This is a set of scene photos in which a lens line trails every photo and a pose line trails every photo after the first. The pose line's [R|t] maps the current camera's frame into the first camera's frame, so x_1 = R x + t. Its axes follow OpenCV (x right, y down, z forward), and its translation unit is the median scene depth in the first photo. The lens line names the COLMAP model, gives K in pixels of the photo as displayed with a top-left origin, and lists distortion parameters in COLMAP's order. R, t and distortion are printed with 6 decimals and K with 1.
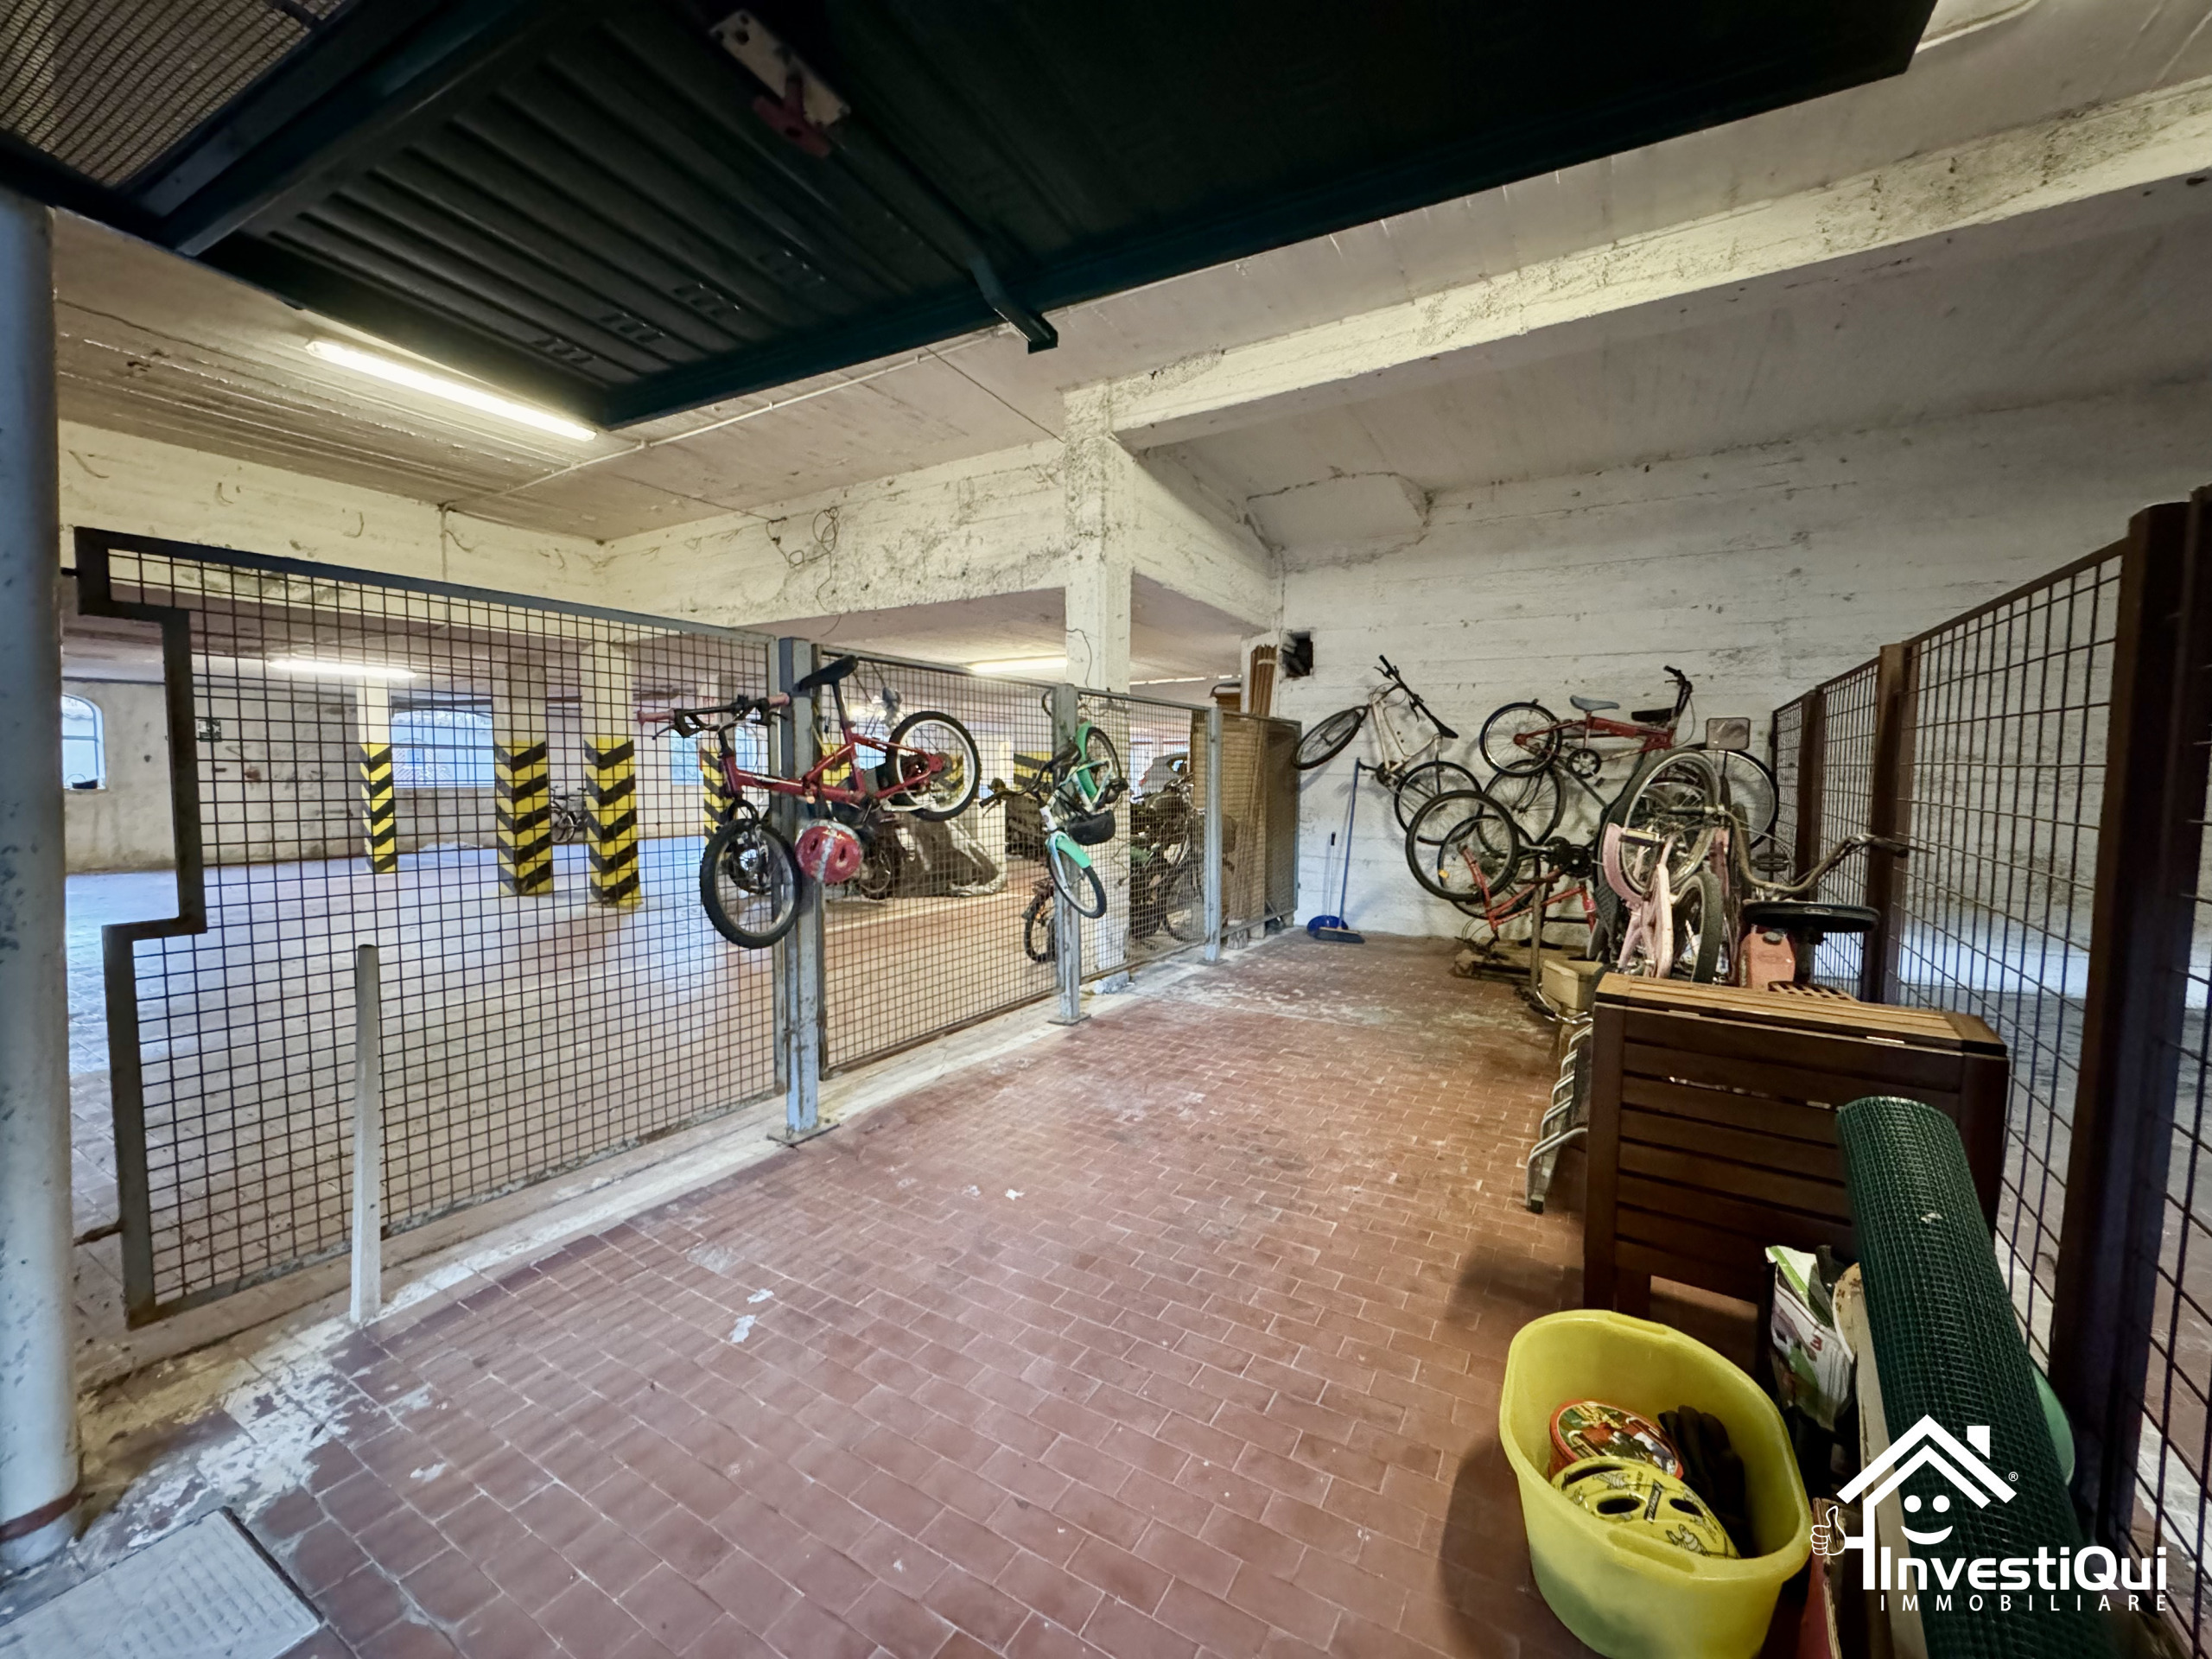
lens RADIAL K [[880.8, 0, 1105.3], [0, 880.8, 832.5], [0, 0, 1]] dist [-0.001952, -0.000106]
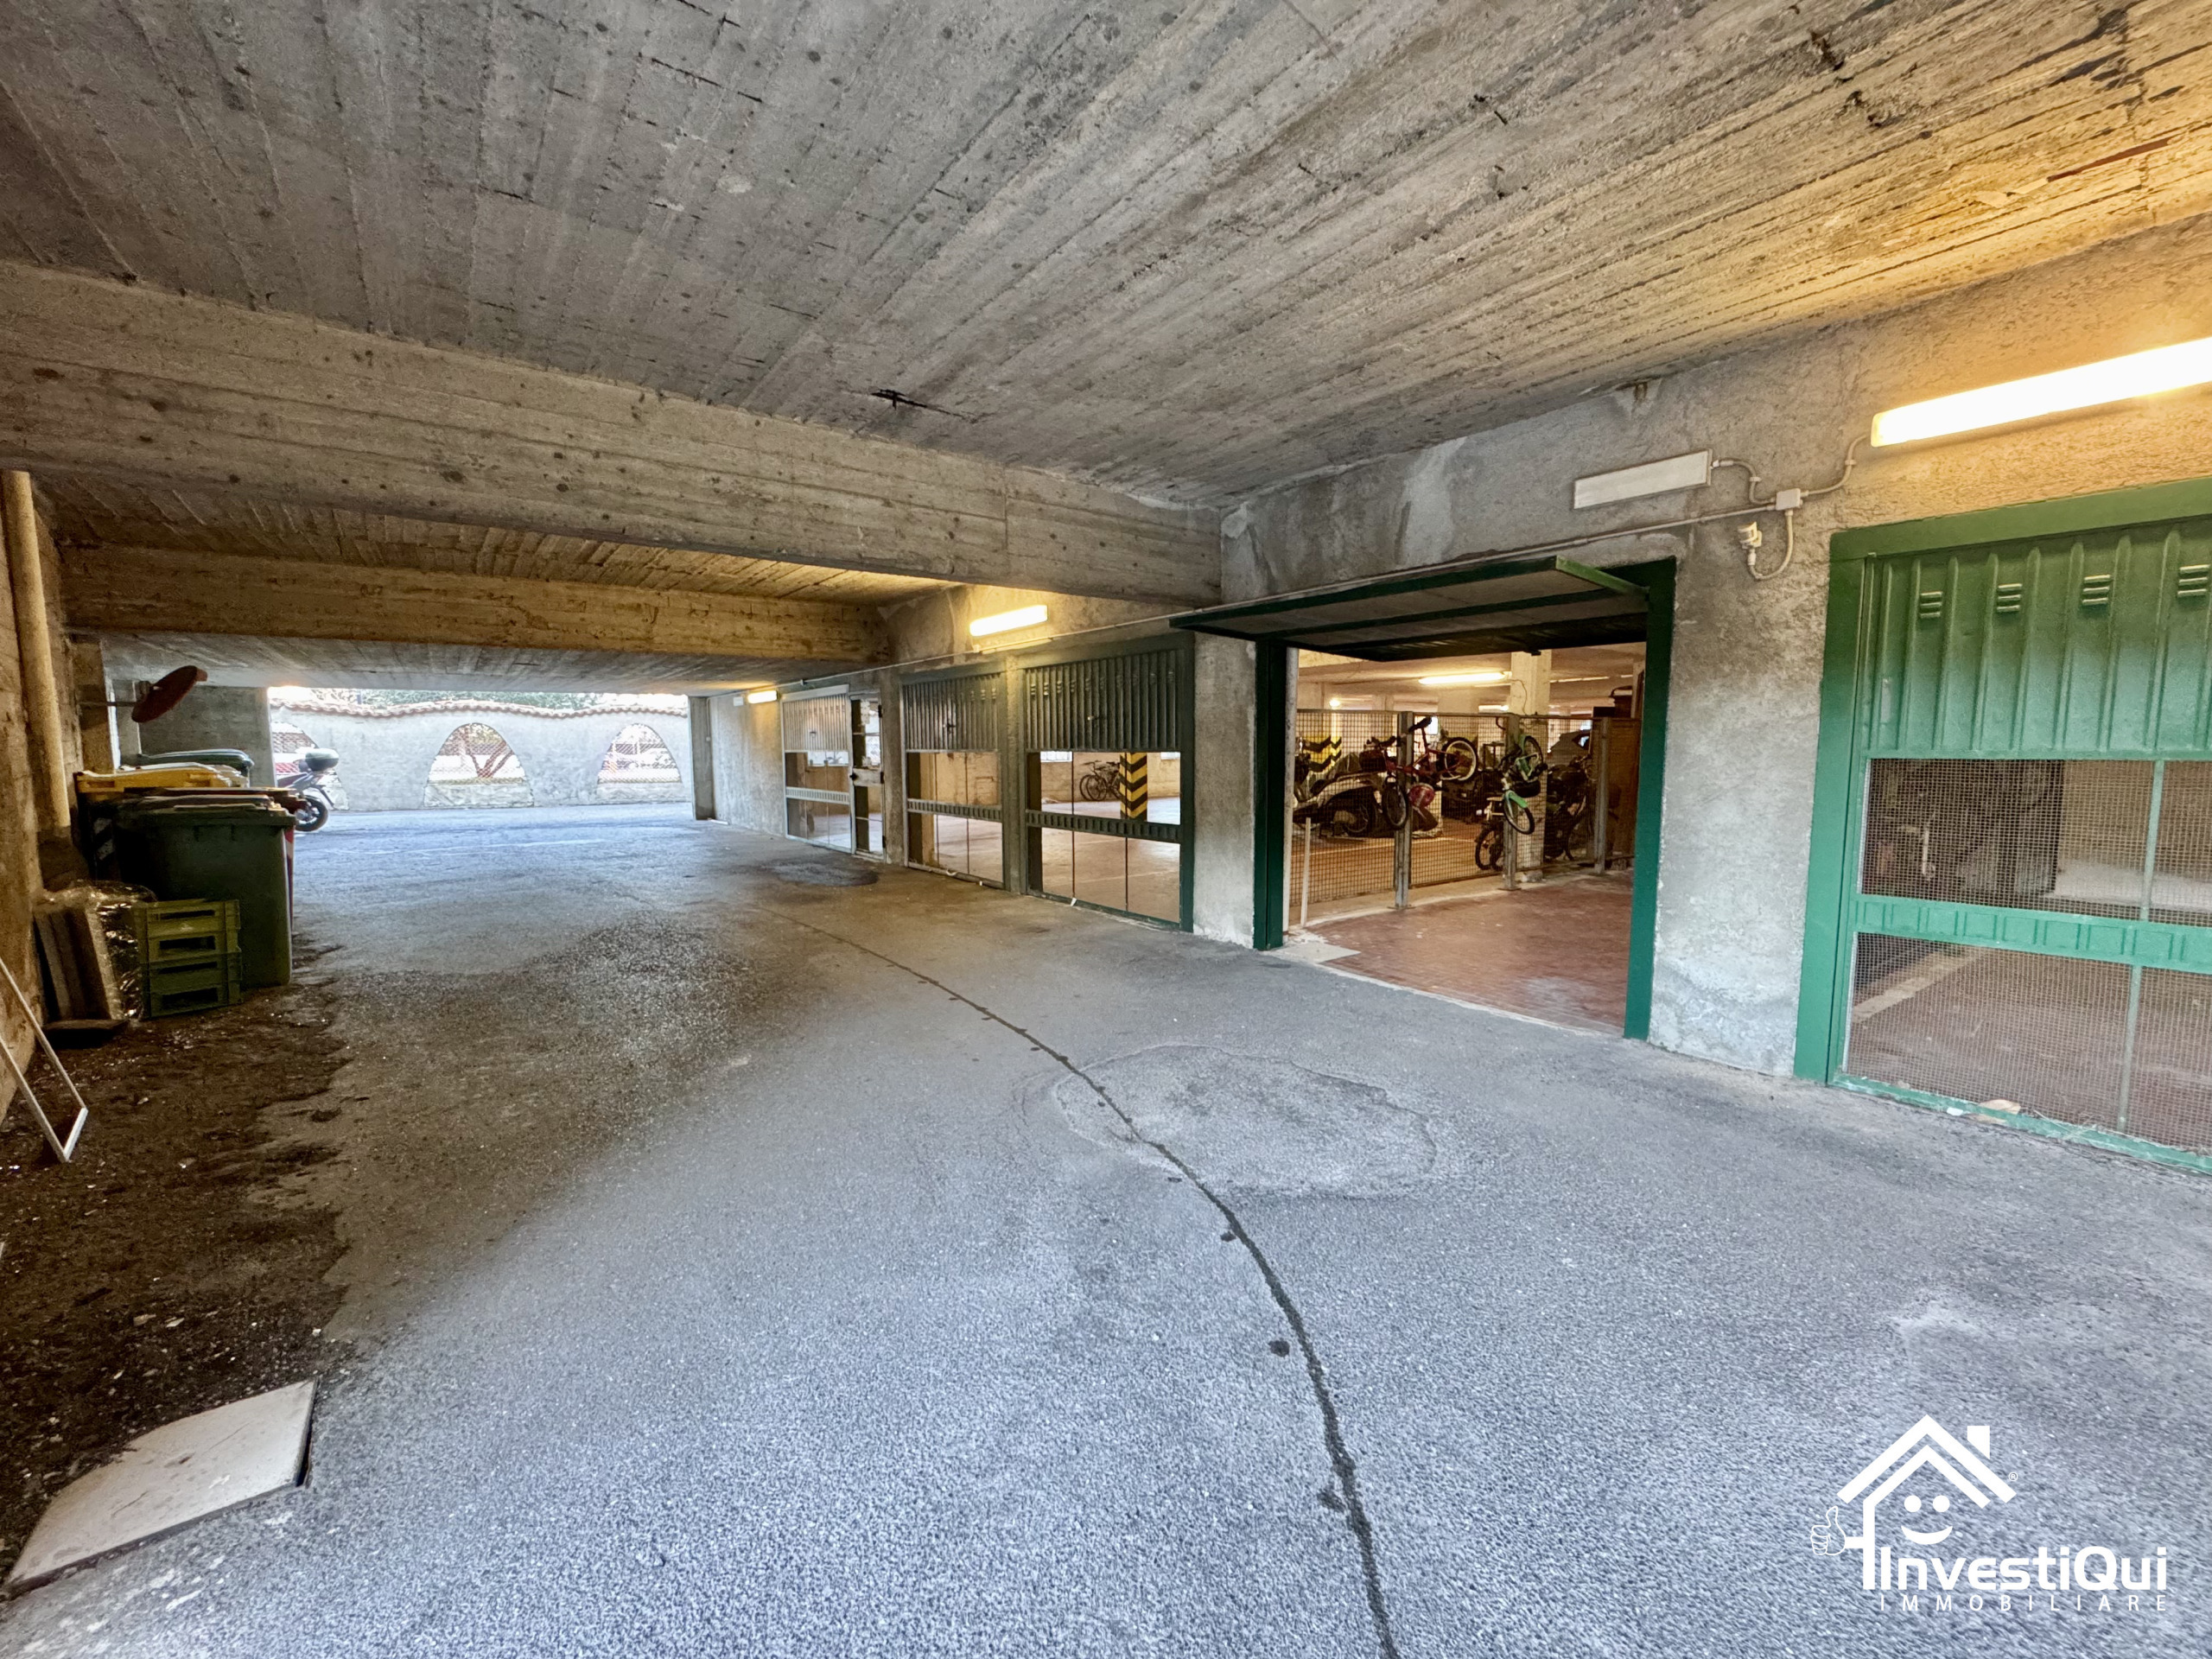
lens RADIAL K [[880.8, 0, 1110.3], [0, 880.8, 831.7], [0, 0, 1]] dist [-0.001952, -0.000106]
pose [[0.916250, 0.027618, -0.399653, -0.072152], [-0.015484, 0.999317, 0.033561, 0.034789], [0.400307, -0.024562, 0.916052, -1.064709]]
